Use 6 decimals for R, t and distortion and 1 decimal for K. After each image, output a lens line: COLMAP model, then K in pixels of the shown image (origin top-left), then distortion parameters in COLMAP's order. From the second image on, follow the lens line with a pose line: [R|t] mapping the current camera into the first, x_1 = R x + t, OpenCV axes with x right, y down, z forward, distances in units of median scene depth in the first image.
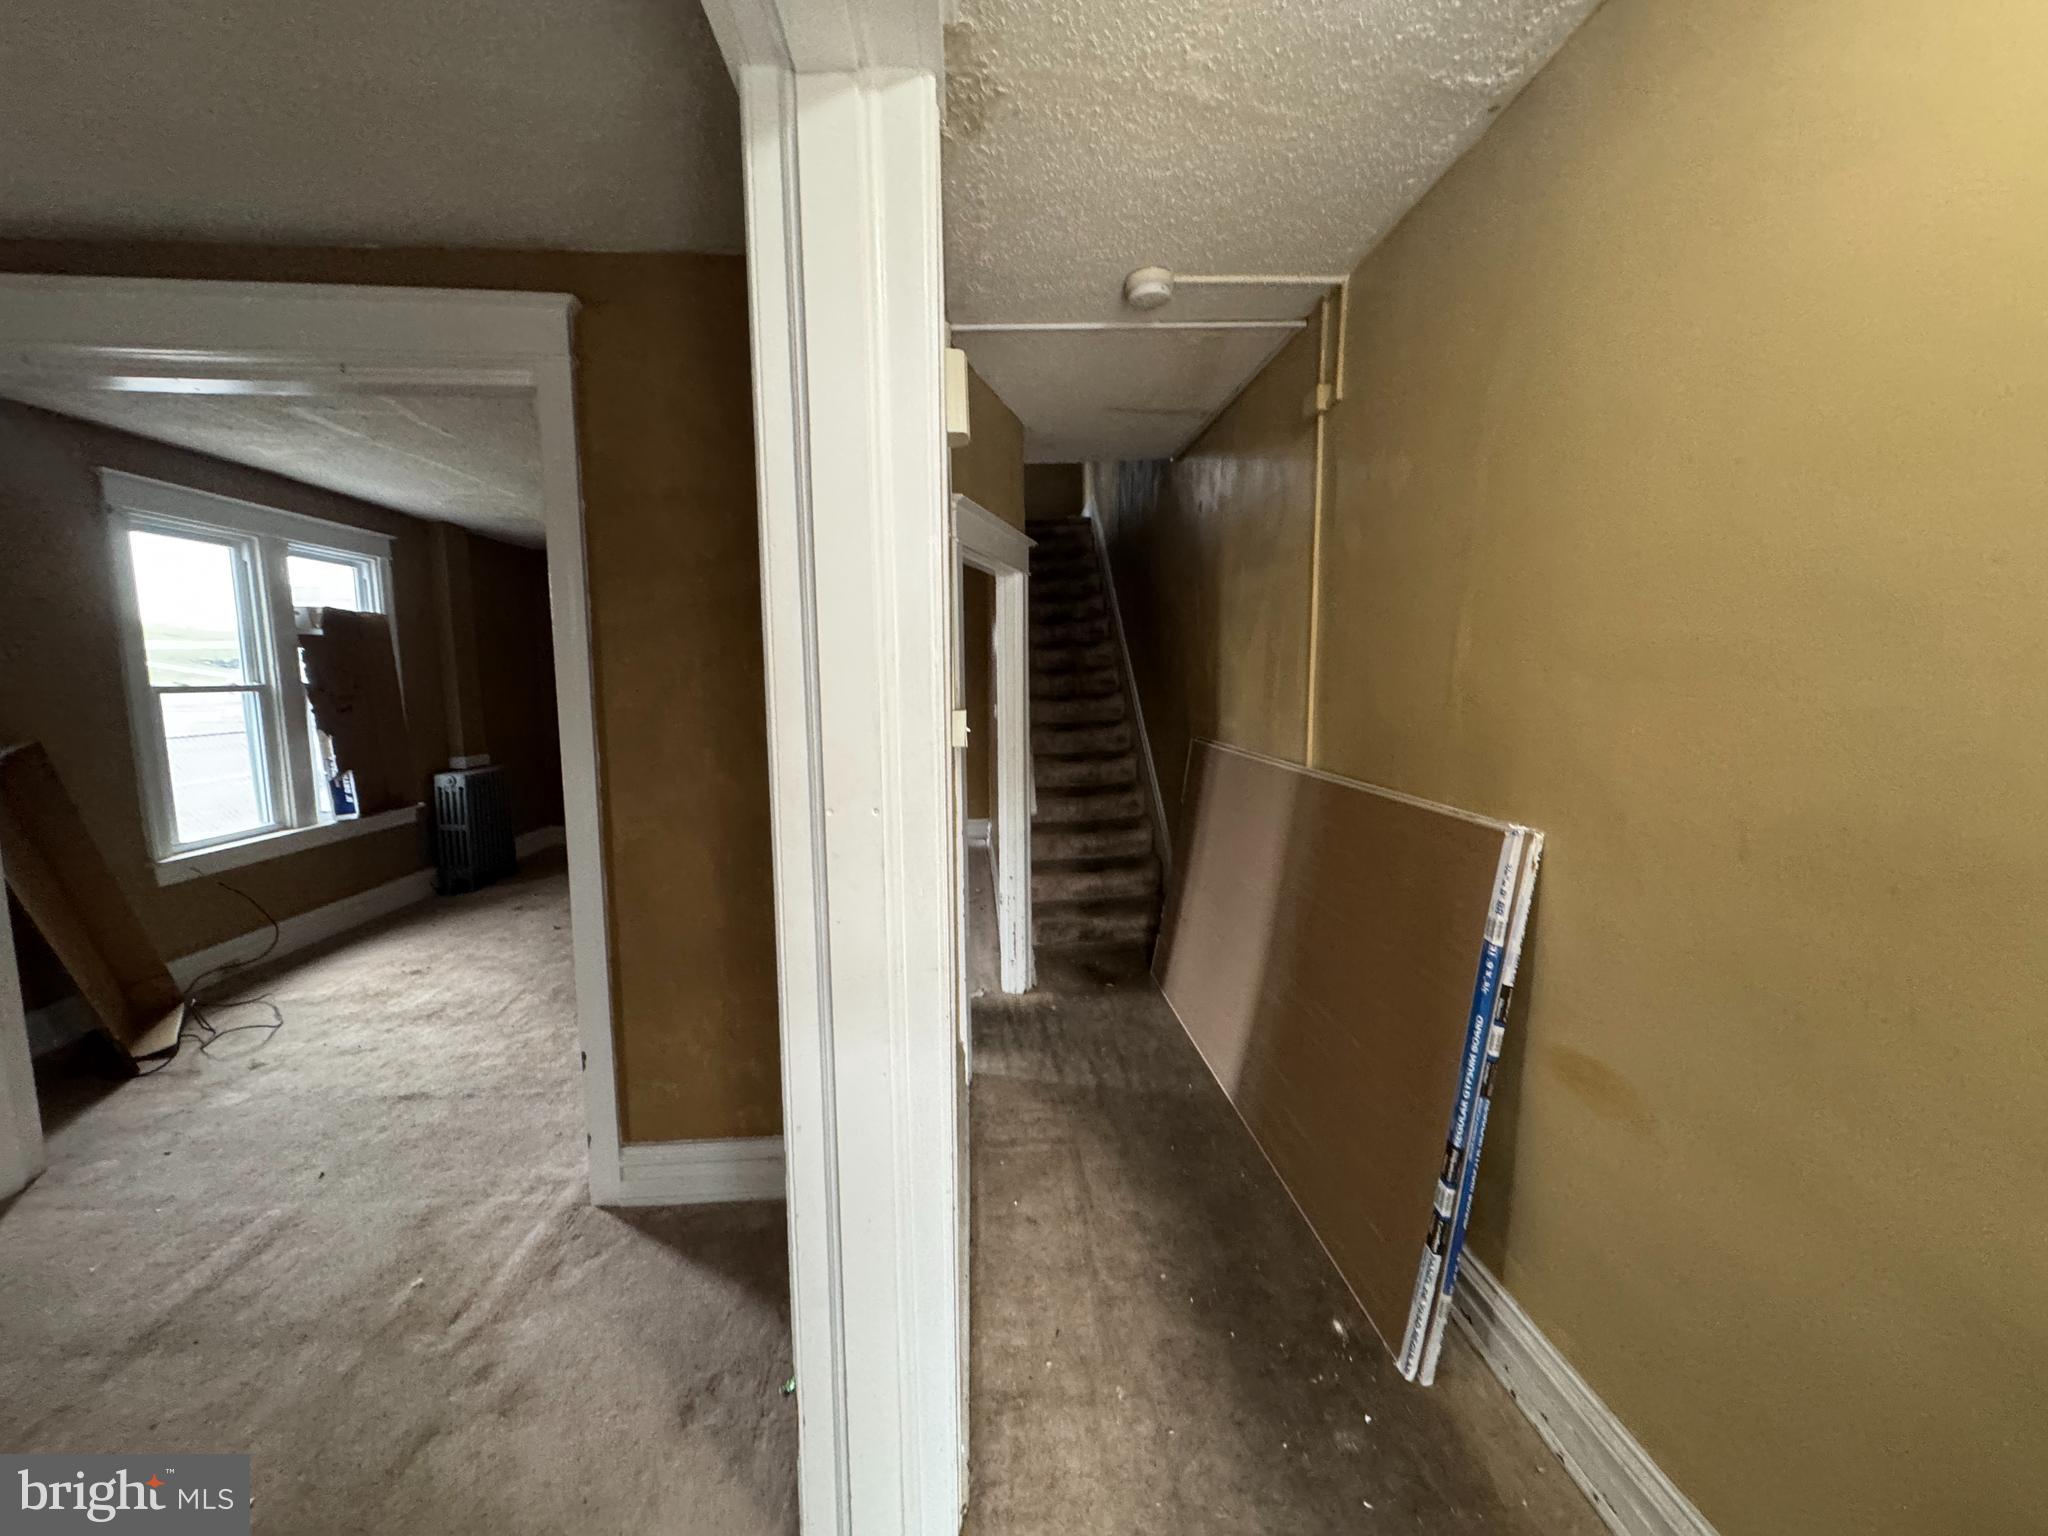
lens RADIAL K [[814.7, 0, 1016.9], [0, 814.7, 768.2], [0, 0, 1]] dist [0.000694, 0.000075]
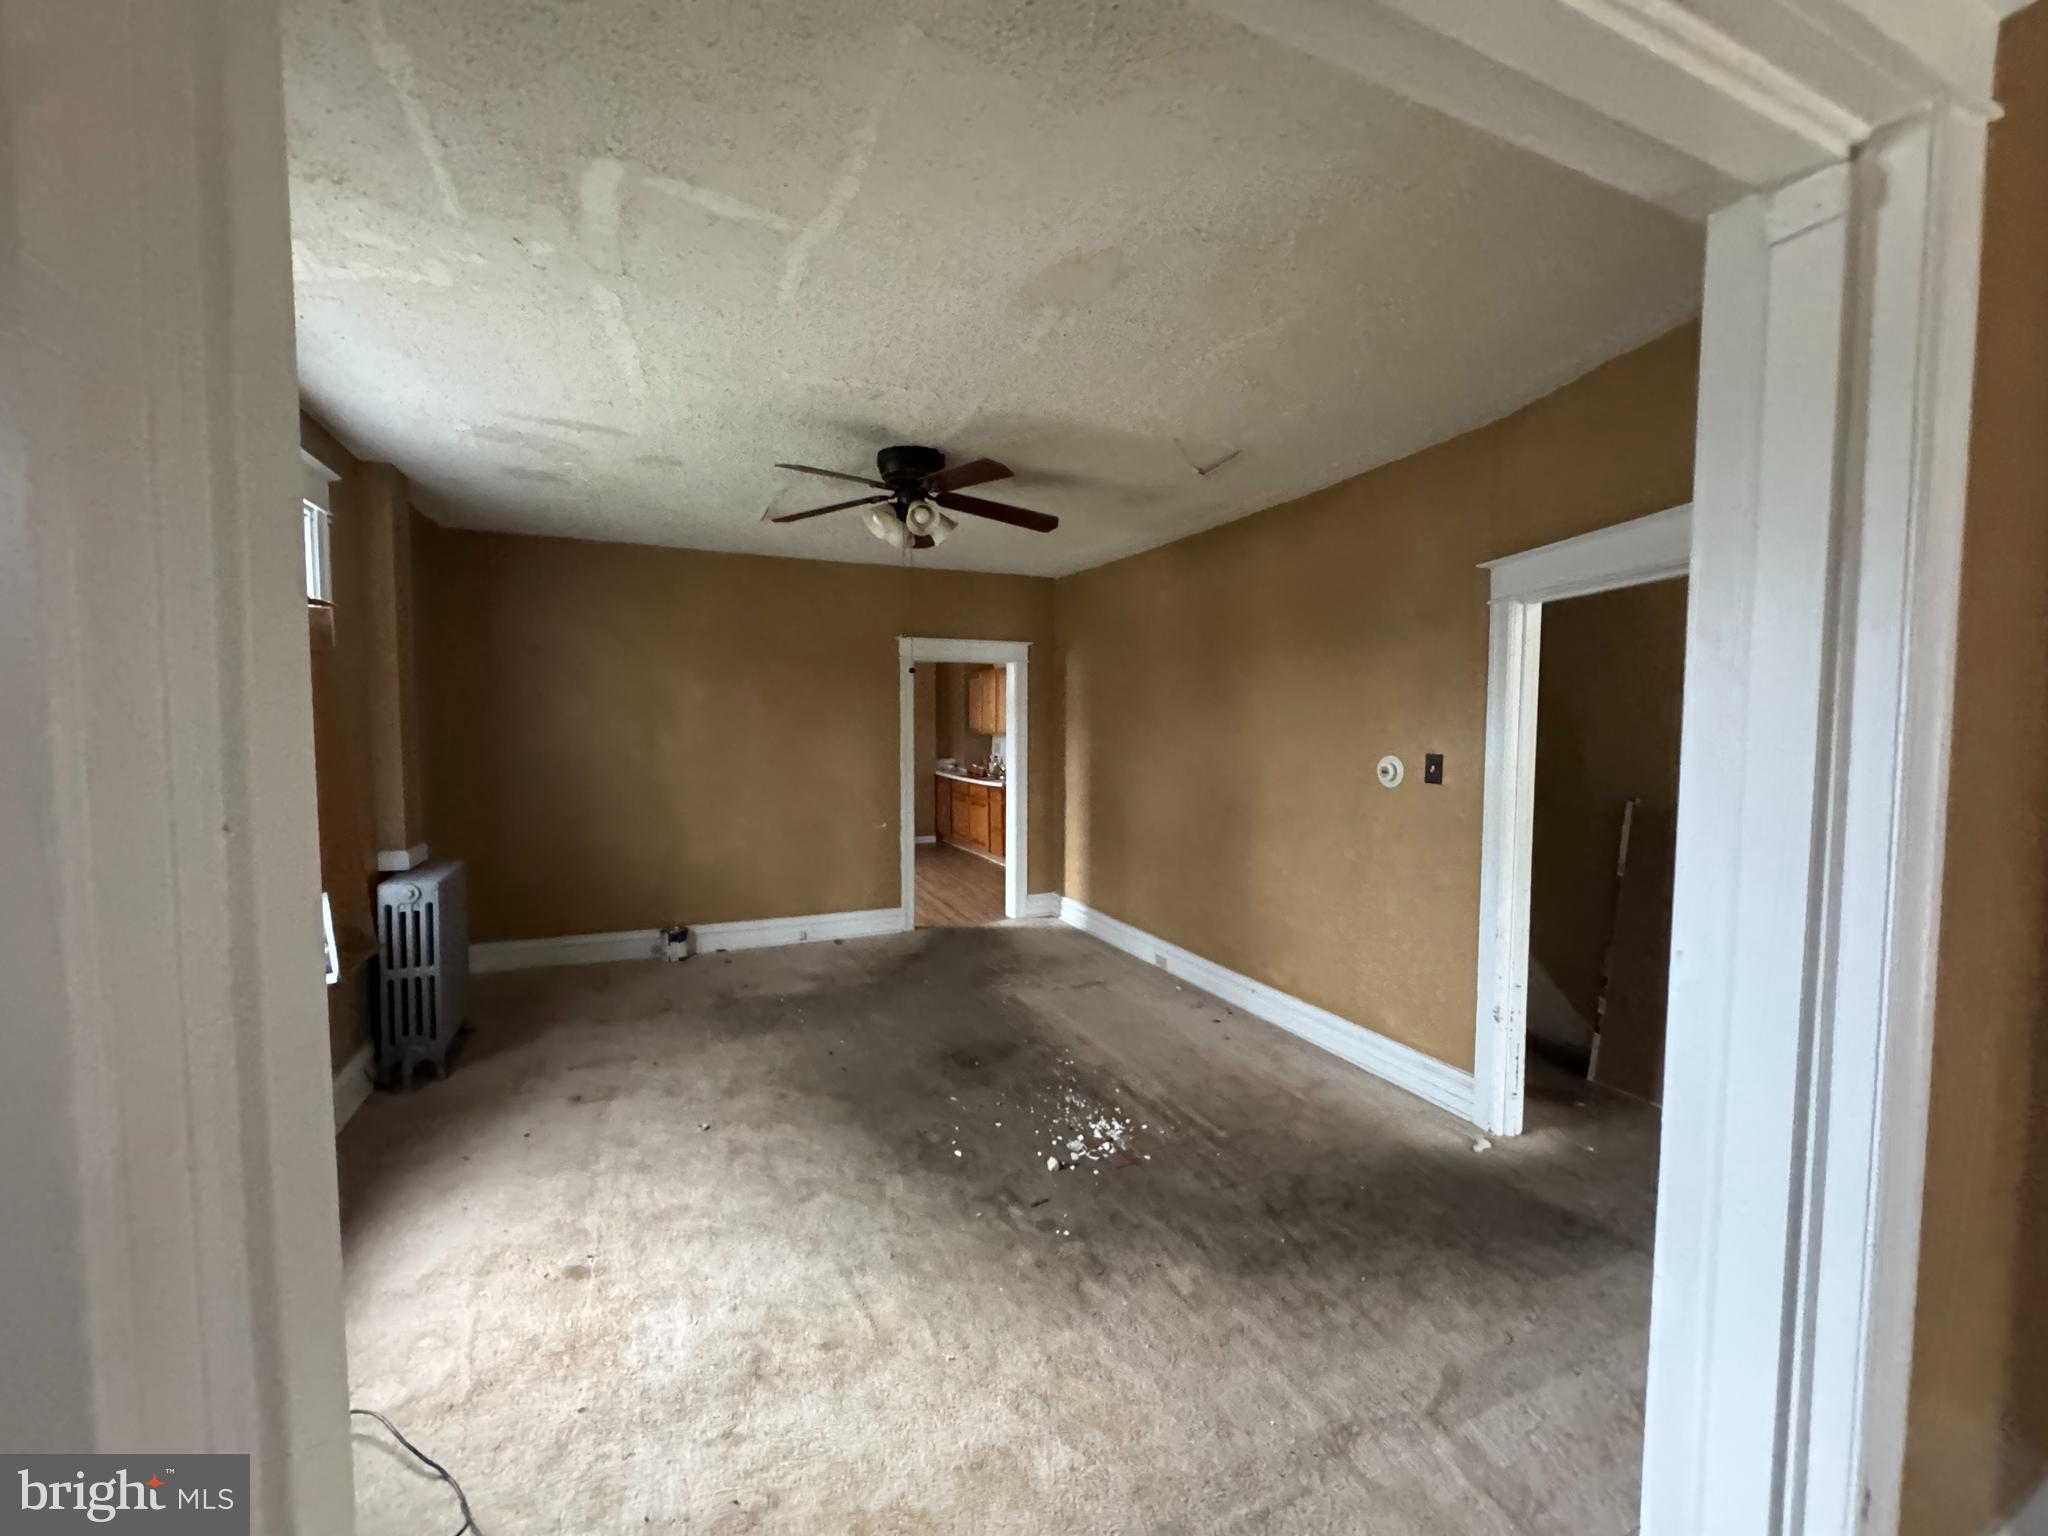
lens RADIAL K [[814.7, 0, 1035.6], [0, 814.7, 772.6], [0, 0, 1]] dist [0.000694, 0.000075]
pose [[0.935702, -0.005472, 0.352750, -0.646580], [0.026203, 0.998196, -0.054020, -0.038168], [-0.351818, 0.059790, 0.934157, 0.381340]]
